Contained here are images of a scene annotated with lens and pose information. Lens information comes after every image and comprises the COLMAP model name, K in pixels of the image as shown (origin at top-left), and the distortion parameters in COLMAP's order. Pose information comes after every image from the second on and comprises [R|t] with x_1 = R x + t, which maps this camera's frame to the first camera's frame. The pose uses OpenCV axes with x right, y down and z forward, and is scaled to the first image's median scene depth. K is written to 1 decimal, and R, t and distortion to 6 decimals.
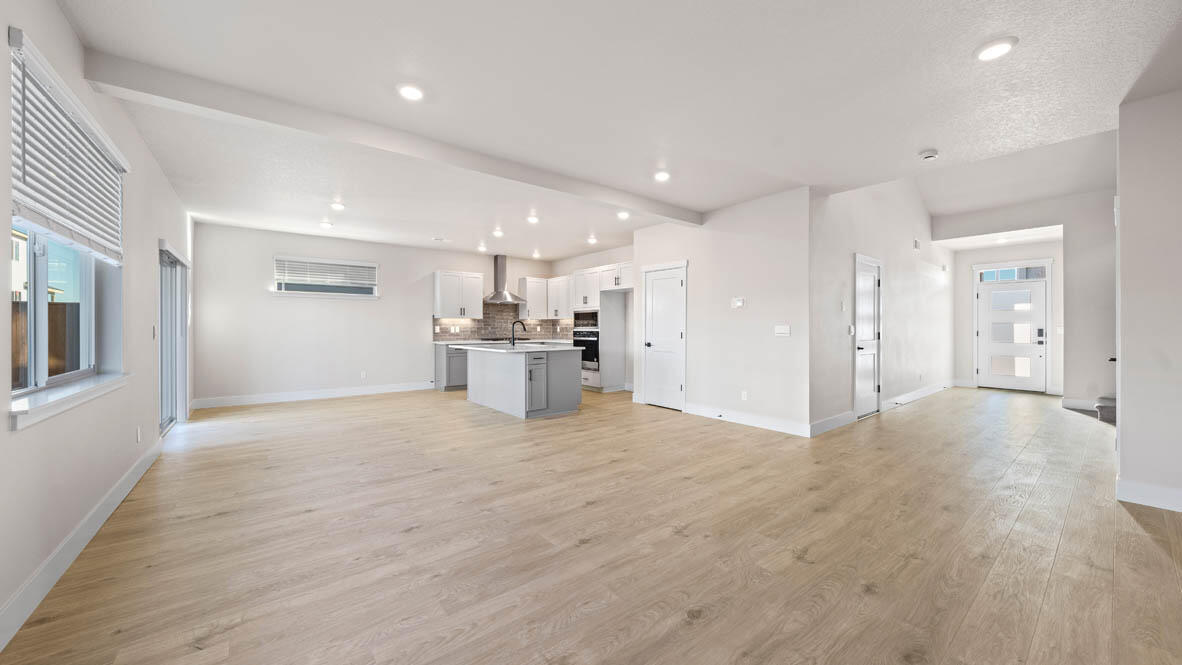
lens RADIAL K [[416.9, 0, 583.0], [0, 416.9, 324.5], [0, 0, 1]] dist [-0.003170, 0.000037]
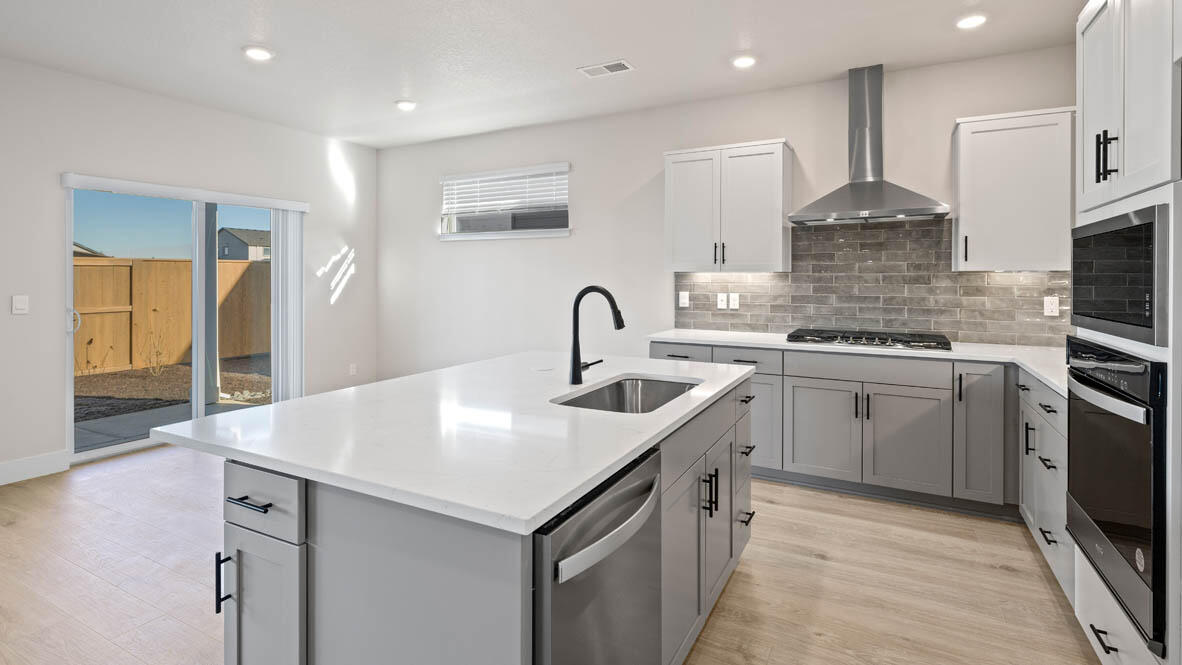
lens RADIAL K [[565.8, 0, 588.2], [0, 565.8, 280.0], [0, 0, 1]] dist [0.002931, 0.000031]
pose [[0.408455, 0.006287, -0.912757, 0.130257], [0.004194, 0.999953, 0.008765, -0.013488], [0.912769, -0.007408, 0.408410, 0.754375]]
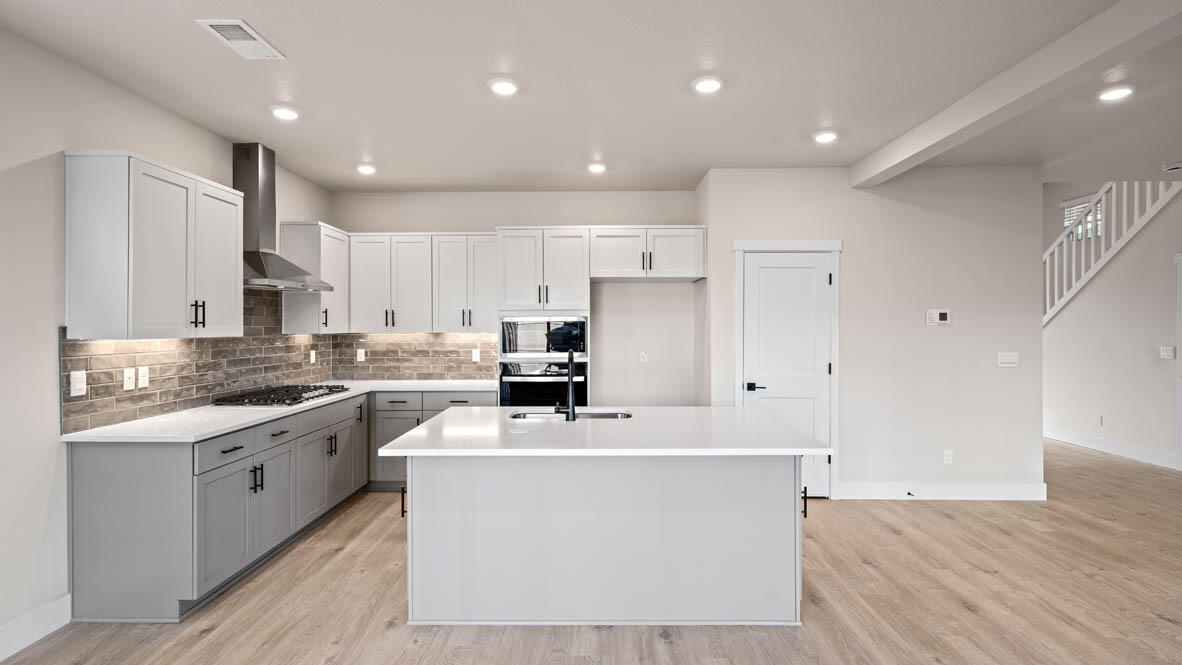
lens RADIAL K [[565.8, 0, 583.4], [0, 565.8, 329.1], [0, 0, 1]] dist [0.002931, 0.000031]
pose [[0.627781, -0.004470, 0.778377, -0.465561], [-0.002753, 0.999964, 0.007964, -0.026747], [-0.778385, -0.007143, 0.627746, 0.601054]]
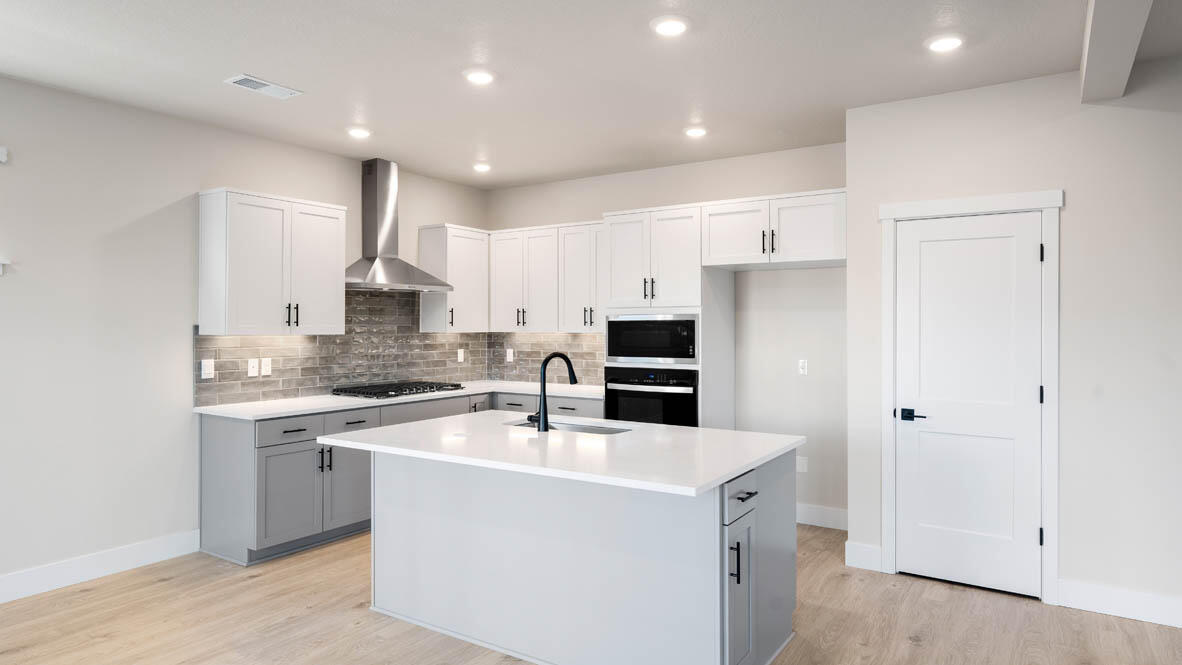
lens RADIAL K [[695.7, 0, 583.1], [0, 695.7, 323.4], [0, 0, 1]] dist [0.005812, 0.002383]
pose [[0.947483, 0.002828, 0.319793, -0.269263], [-0.003556, 0.999992, 0.001690, -0.028273], [-0.319786, -0.002738, 0.947486, 0.423847]]
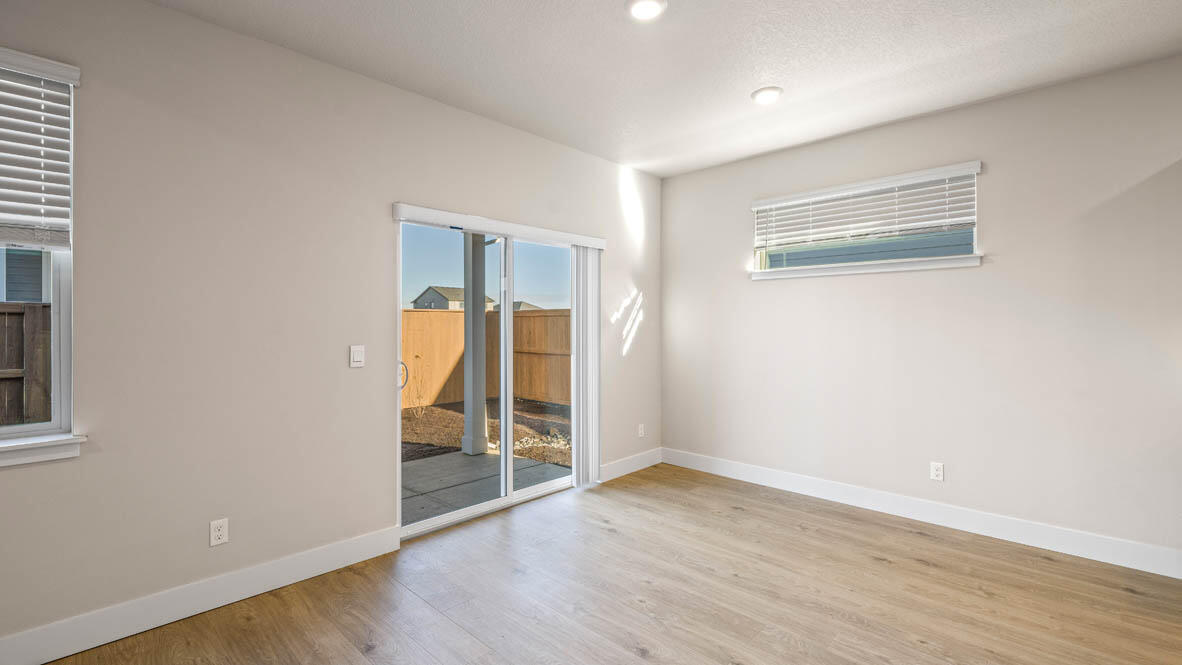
lens RADIAL K [[514.7, 0, 588.0], [0, 514.7, 327.3], [0, 0, 1]] dist [0.000839, 0.000254]
pose [[0.152712, 0.003614, -0.988264, -0.116658], [0.007134, 0.999963, 0.004759, -0.011980], [0.988245, -0.007777, 0.152681, 0.616307]]
